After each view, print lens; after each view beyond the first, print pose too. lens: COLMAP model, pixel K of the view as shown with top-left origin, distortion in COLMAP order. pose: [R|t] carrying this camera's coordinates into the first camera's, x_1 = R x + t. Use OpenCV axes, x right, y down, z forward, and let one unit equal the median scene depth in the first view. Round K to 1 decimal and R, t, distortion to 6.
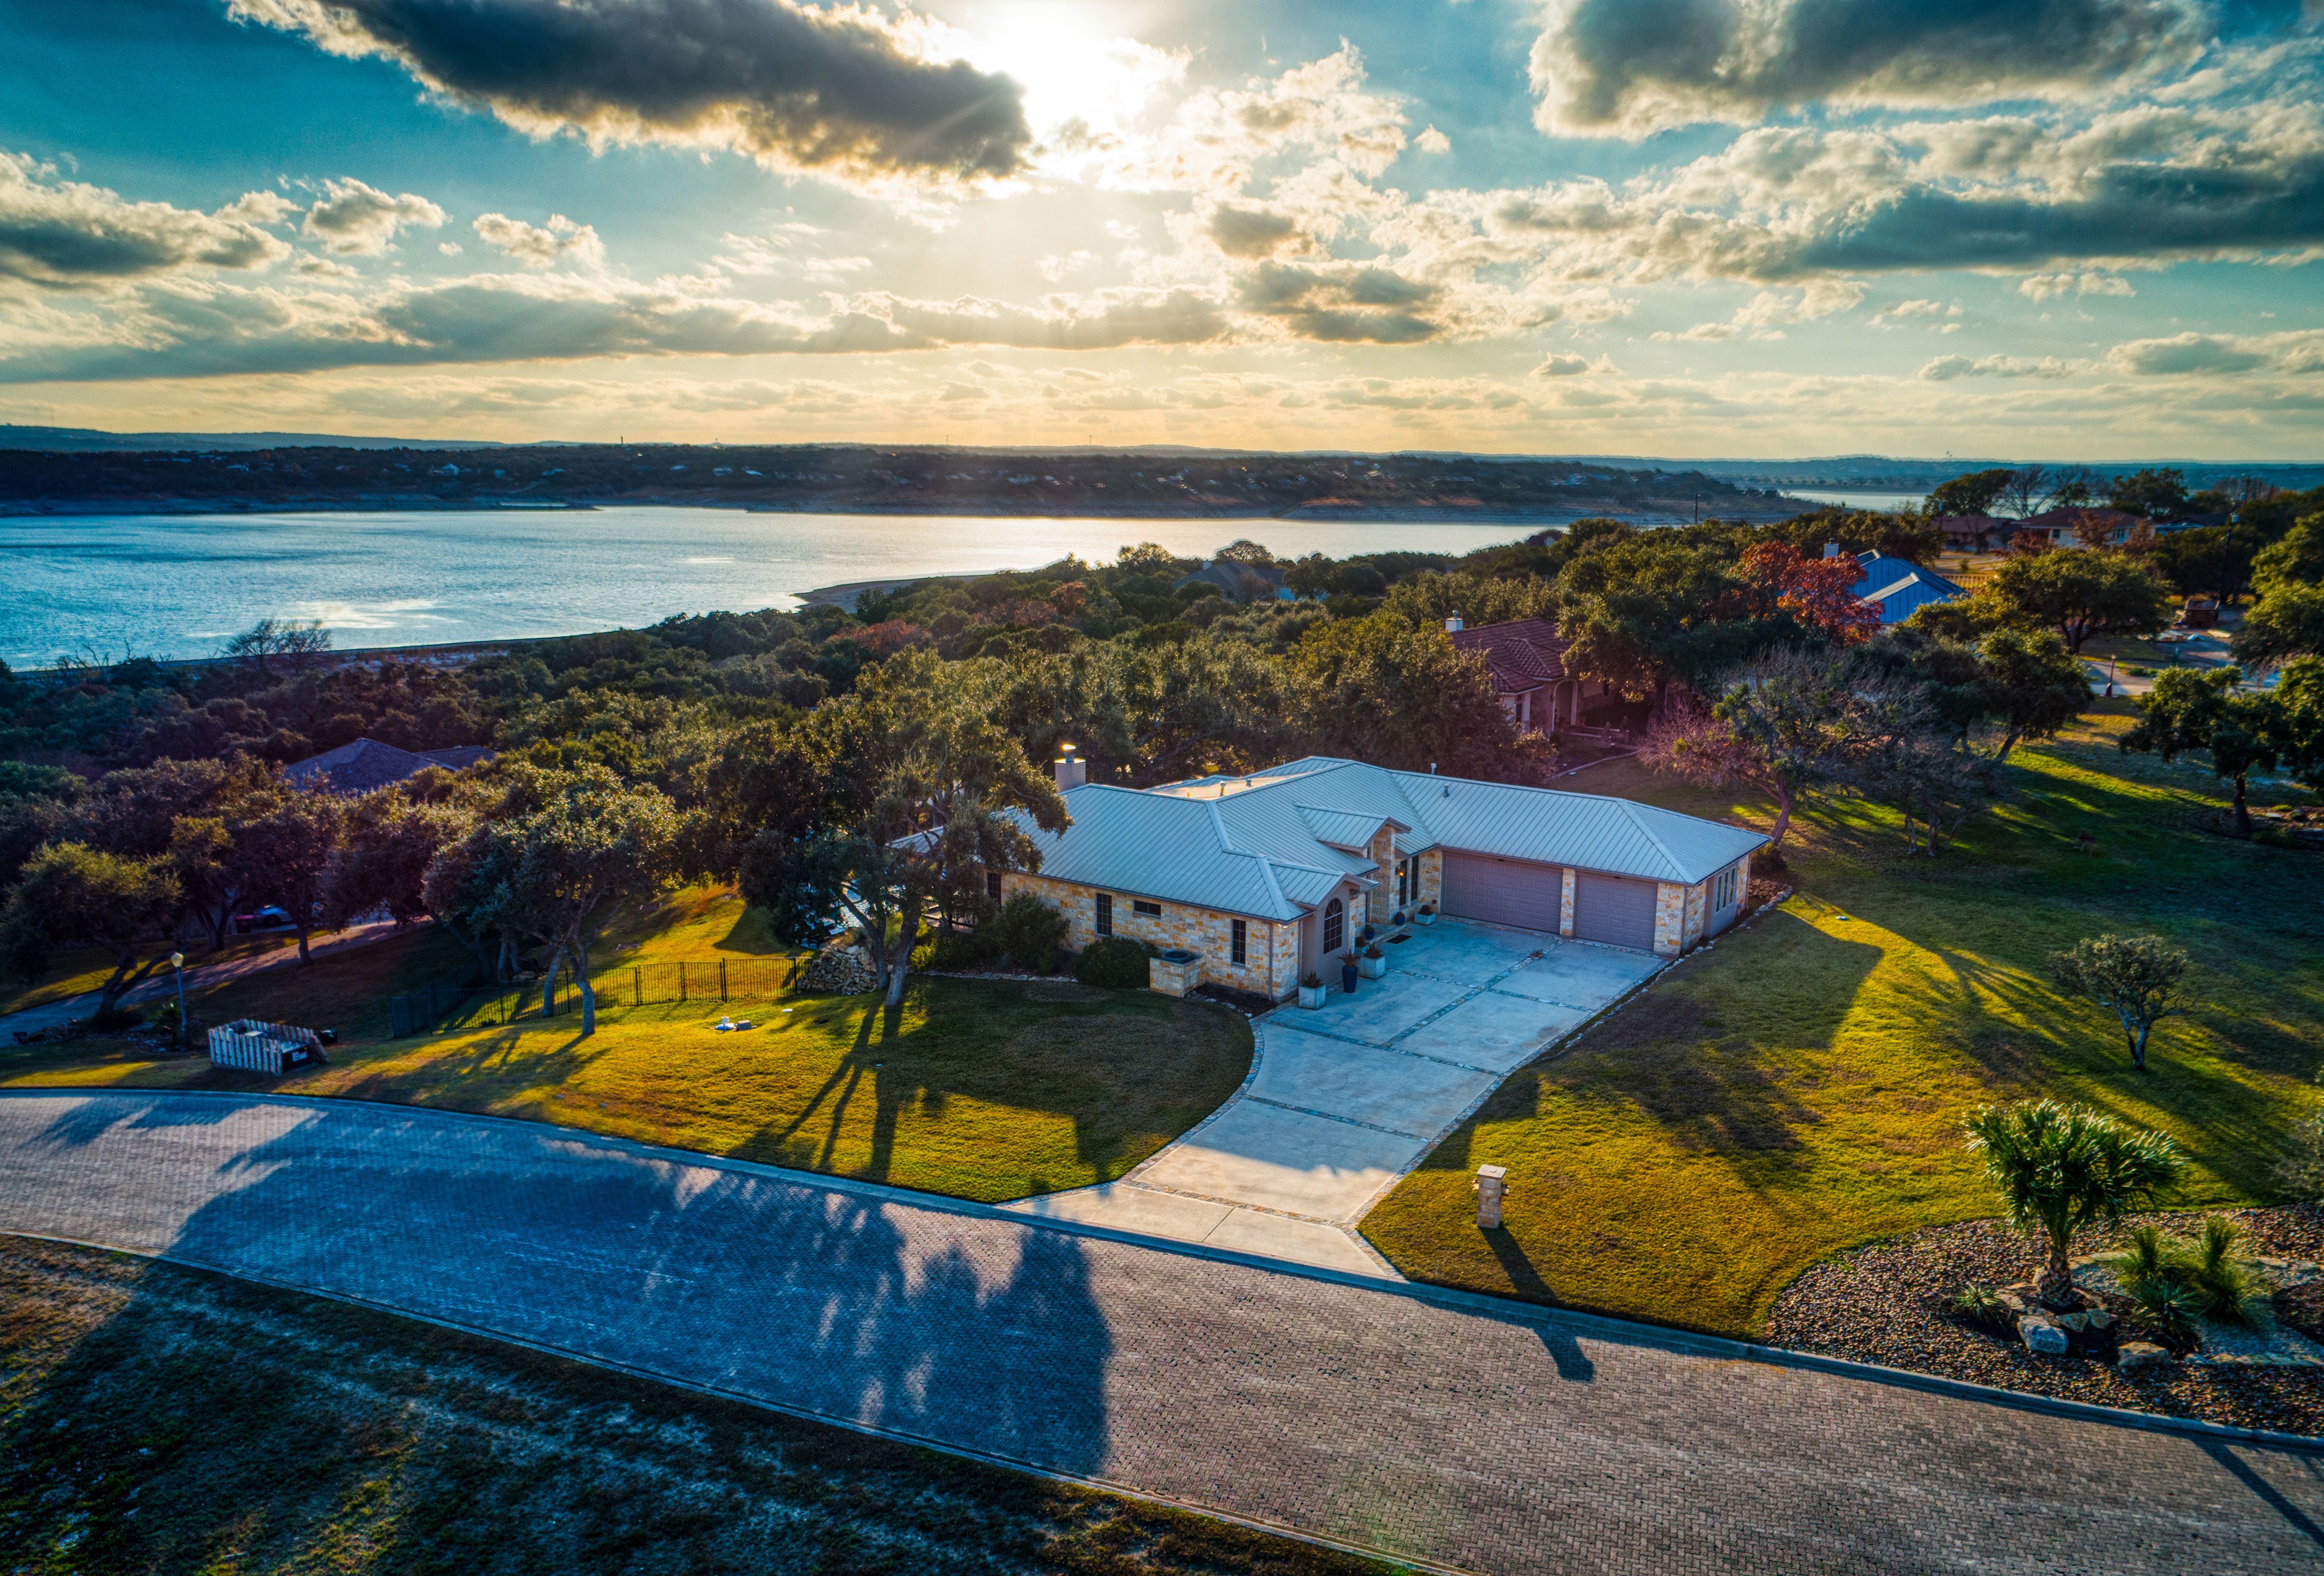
lens RADIAL K [[1642.4, 0, 1201.3], [0, 1642.4, 788.3], [0, 0, 1]] dist [-0.002092, 0.003806]
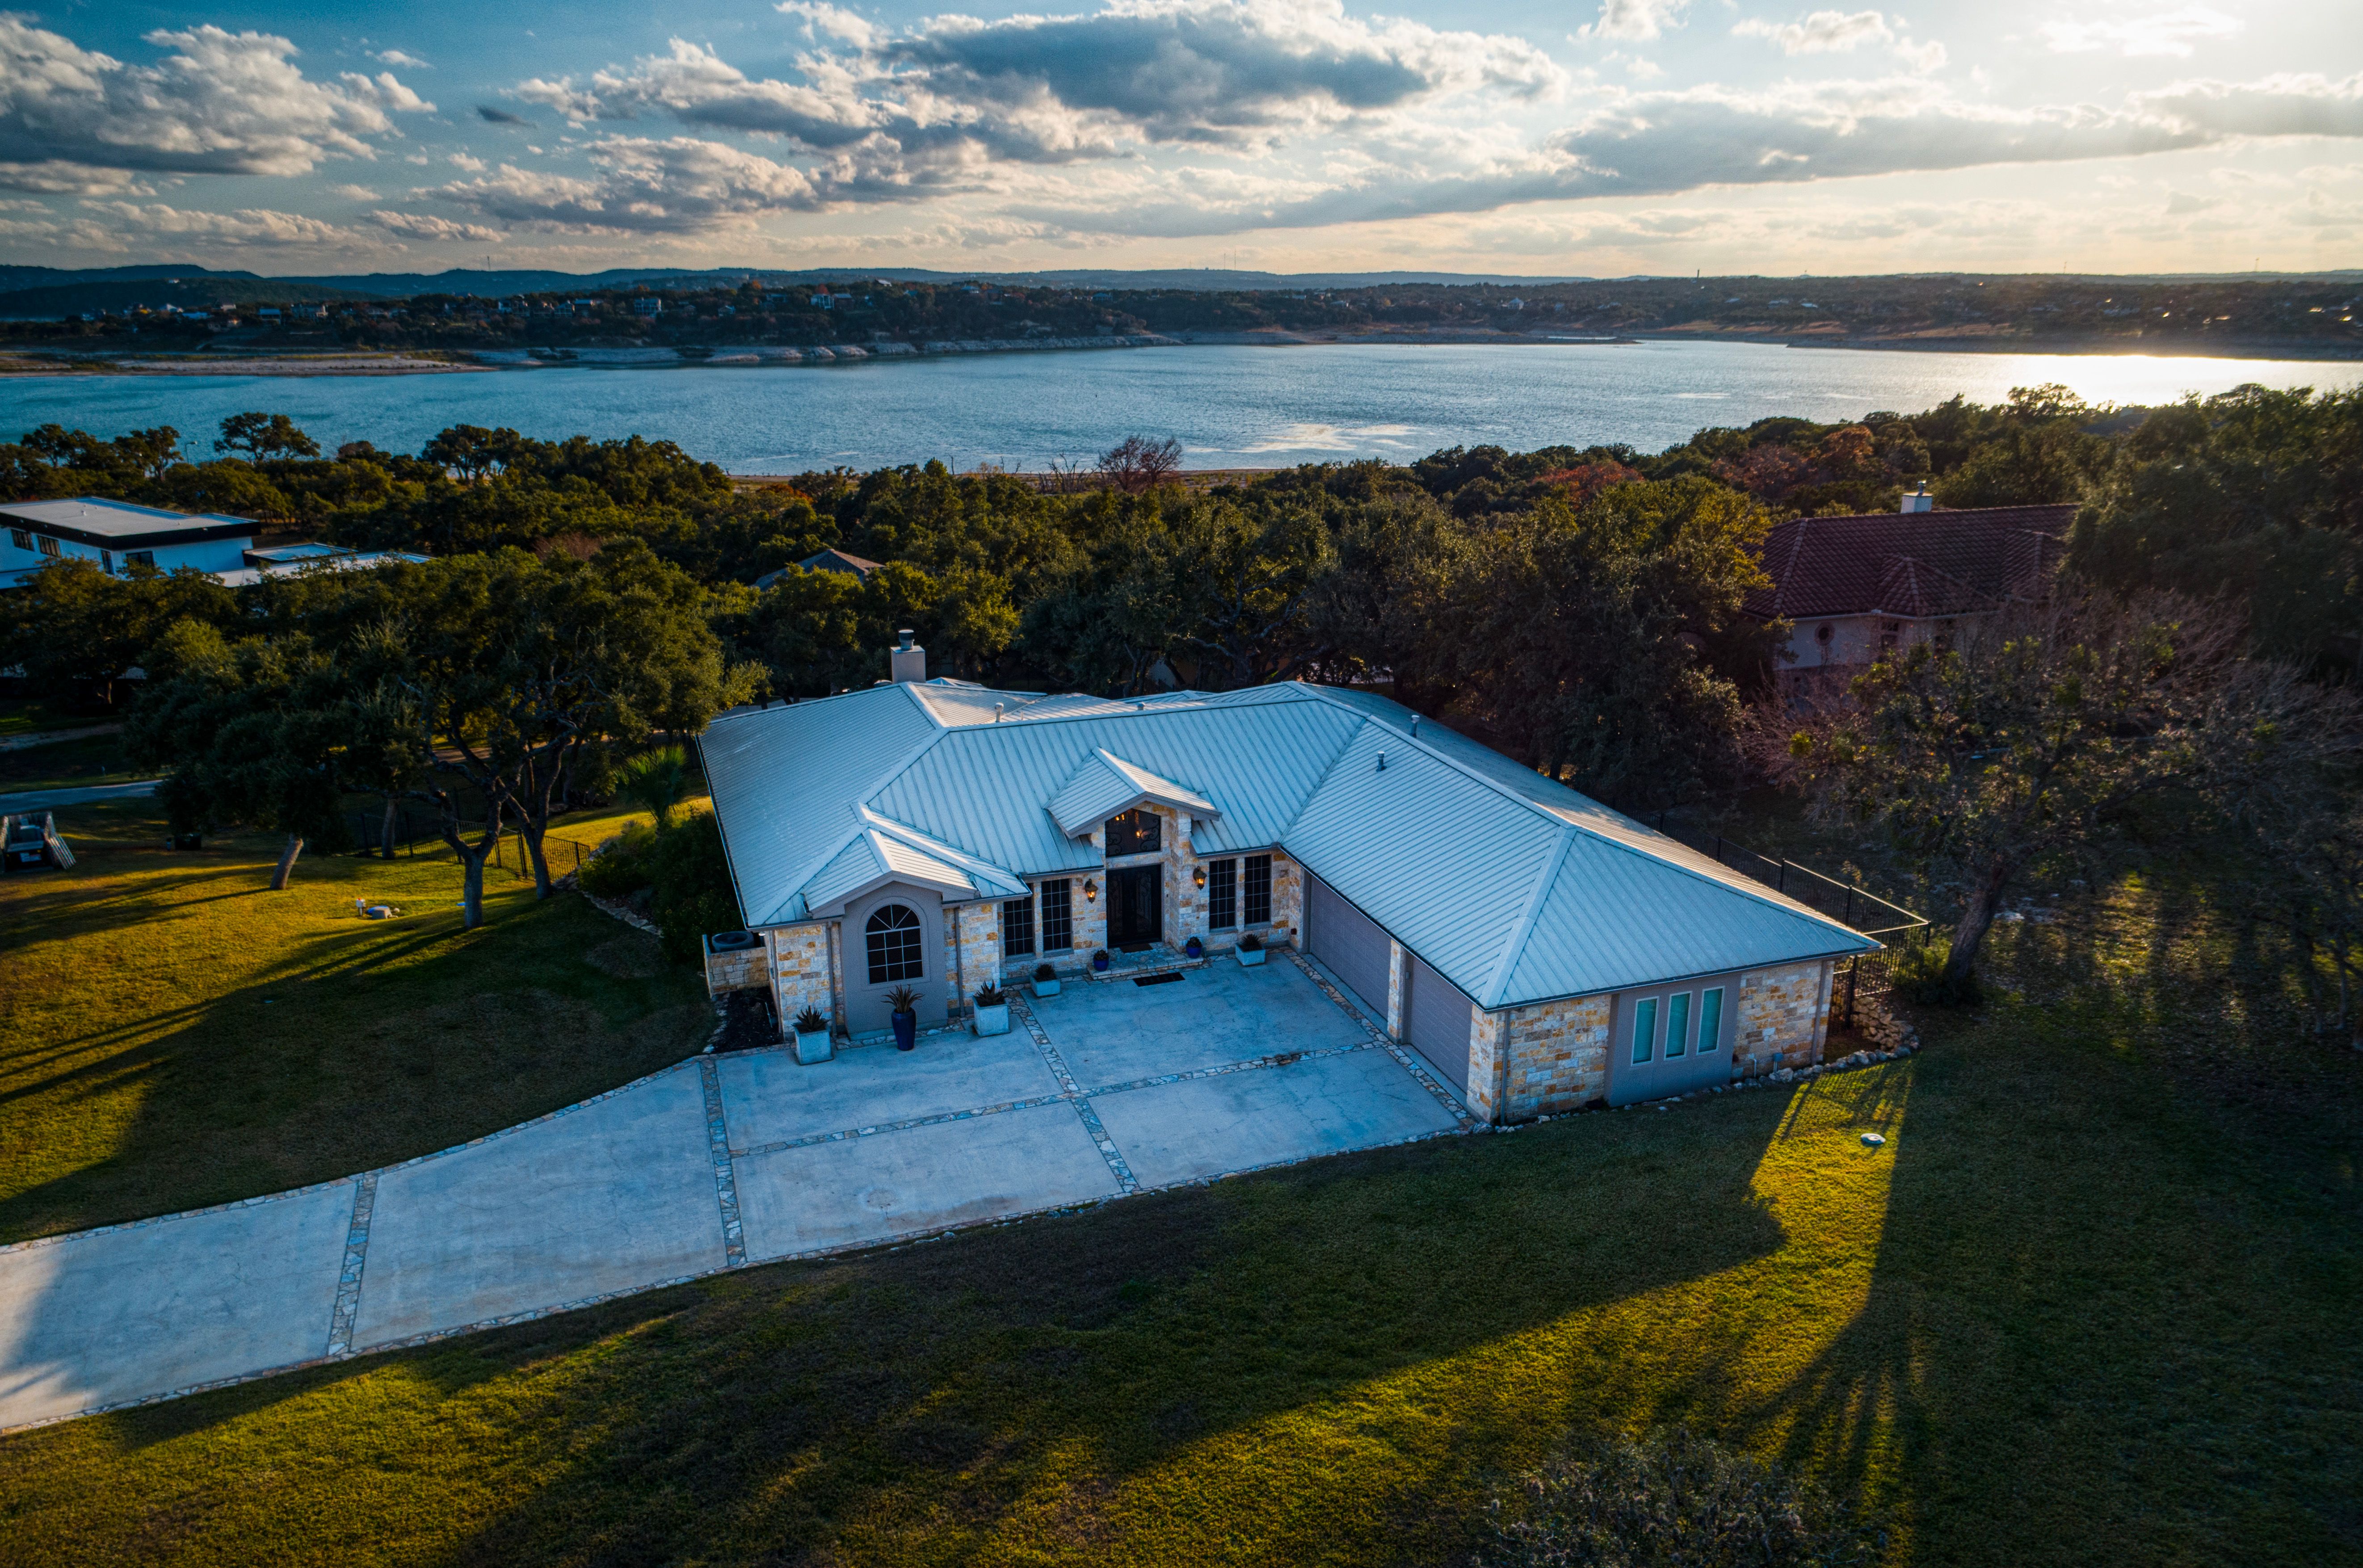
lens RADIAL K [[1633.3, 0, 1203.9], [0, 1633.3, 785.0], [0, 0, 1]] dist [0.002643, 0.000830]
pose [[0.817145, 0.157759, -0.554425, 0.498586], [-0.104597, 0.986434, 0.126523, -0.069841], [0.566863, -0.045396, 0.822560, 0.502863]]
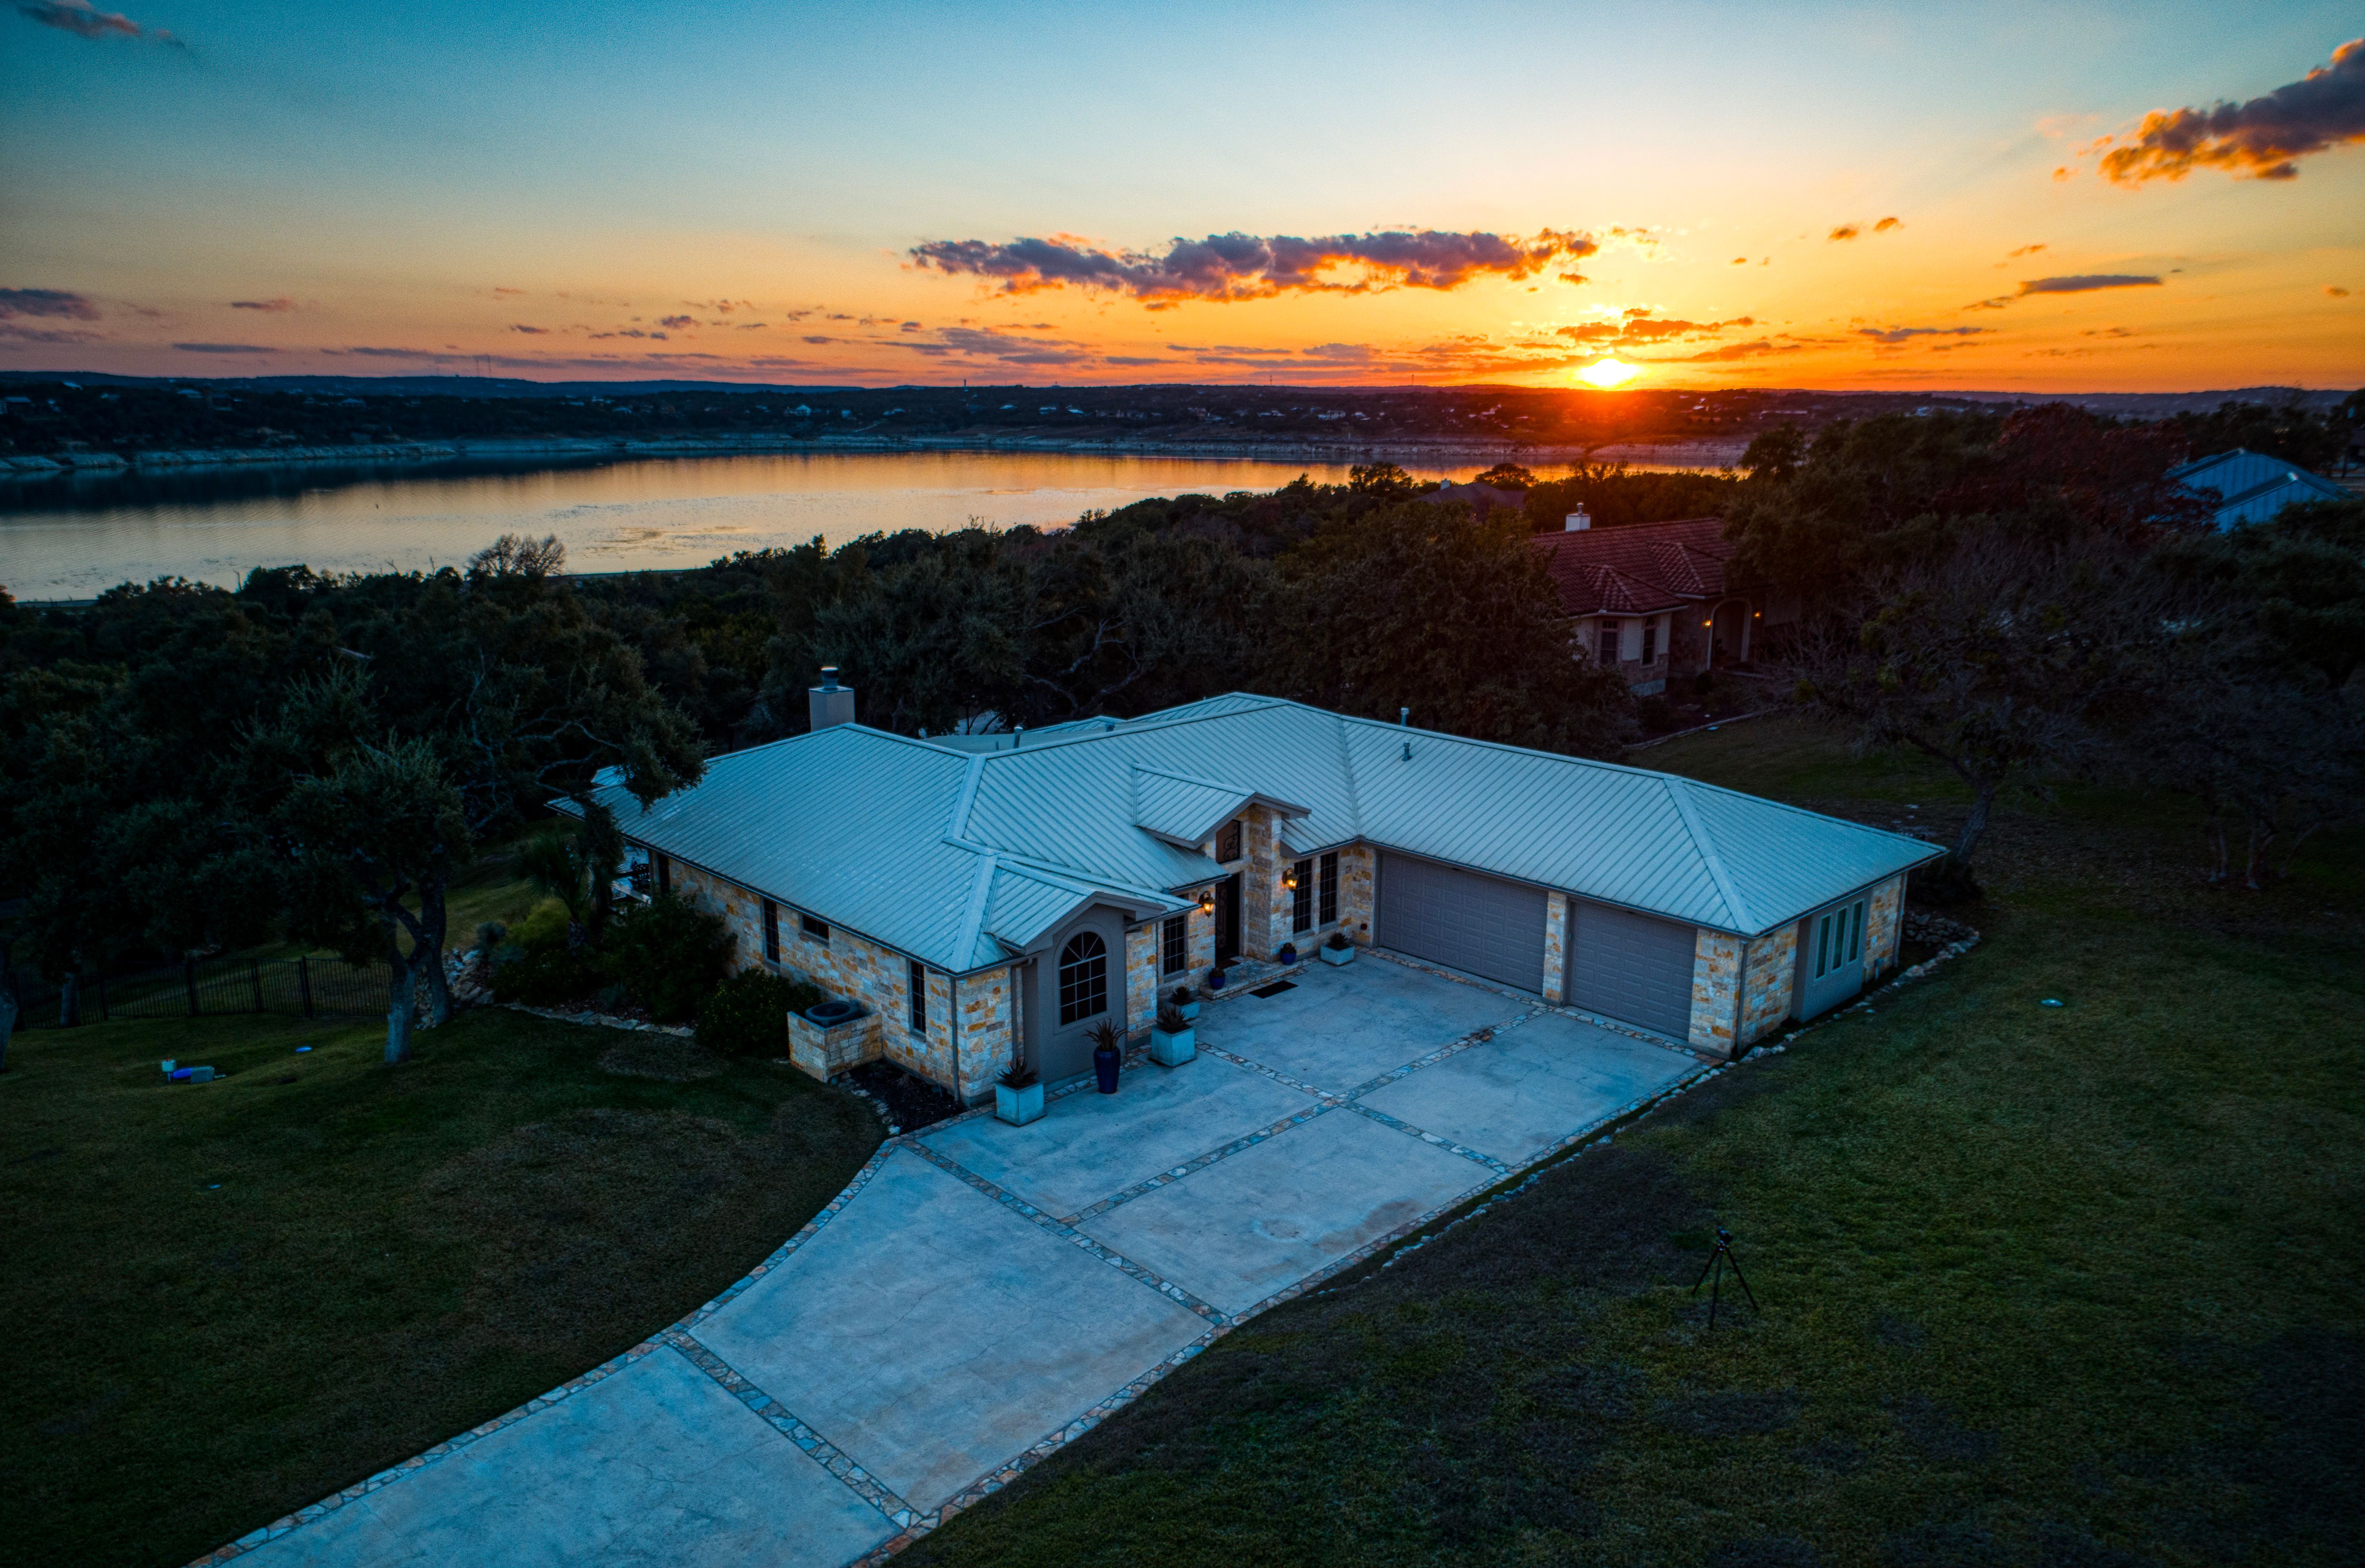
lens RADIAL K [[1611.4, 0, 1182.5], [0, 1611.4, 784.0], [0, 0, 1]] dist [0.002082, 0.000980]
pose [[0.979404, 0.038595, -0.198186, 0.212179], [-0.031197, 0.998700, 0.040315, -0.009385], [0.199485, -0.033302, 0.979335, 0.416180]]
